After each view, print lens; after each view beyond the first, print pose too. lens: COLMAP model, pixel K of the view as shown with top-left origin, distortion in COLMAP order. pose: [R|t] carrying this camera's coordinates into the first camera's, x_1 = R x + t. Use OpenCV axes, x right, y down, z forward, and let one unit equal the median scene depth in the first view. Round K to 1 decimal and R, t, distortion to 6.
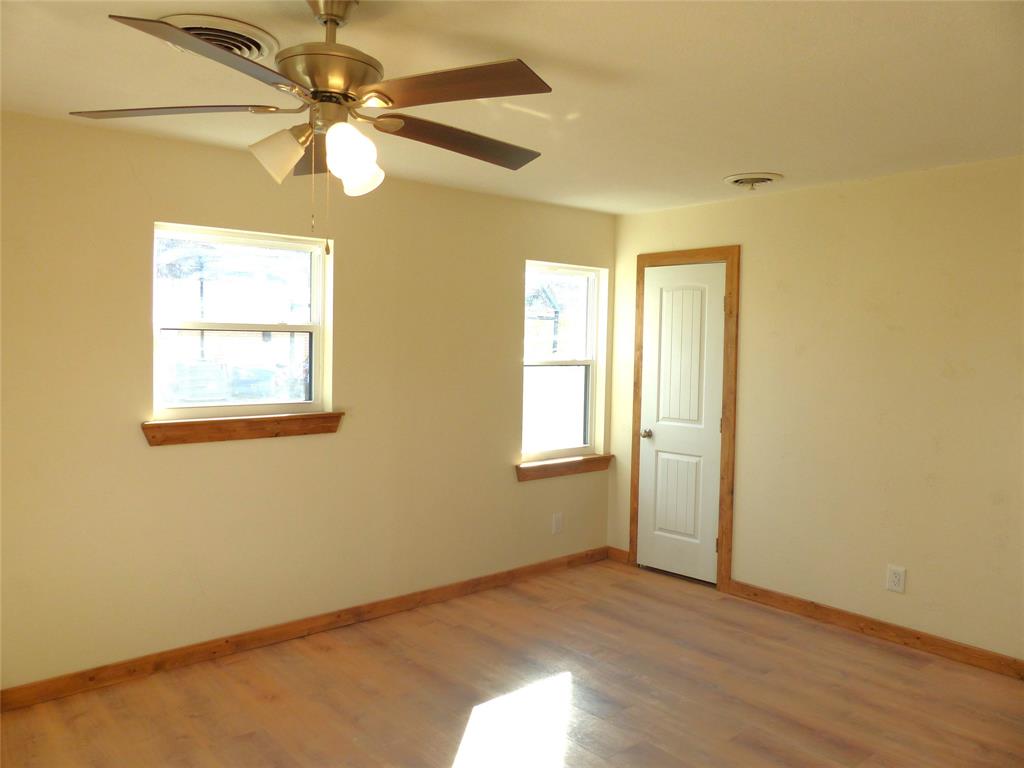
lens RADIAL K [[770.7, 0, 506.1], [0, 770.7, 386.1], [0, 0, 1]] dist [-0.036153, 0.039272]
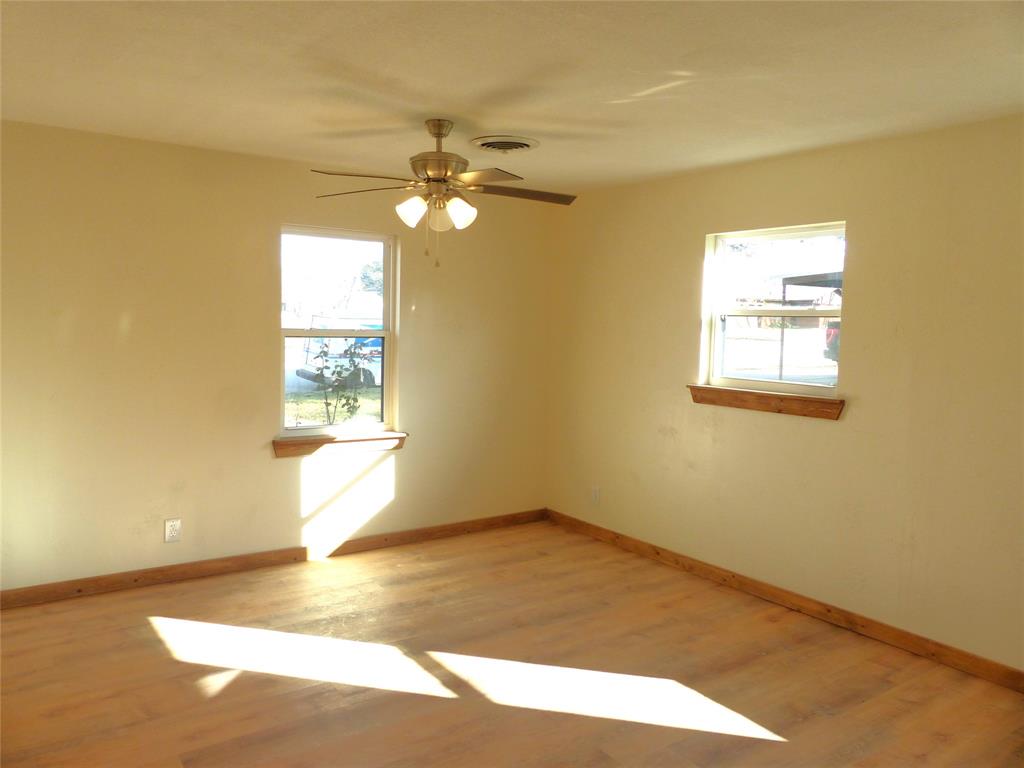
lens RADIAL K [[770.7, 0, 507.9], [0, 770.7, 379.9], [0, 0, 1]] dist [-0.036153, 0.039272]
pose [[-0.096967, 0.059070, -0.993533, 0.820114], [-0.080600, 0.994493, 0.066994, -0.022921], [0.992019, 0.086575, -0.091672, 0.713286]]
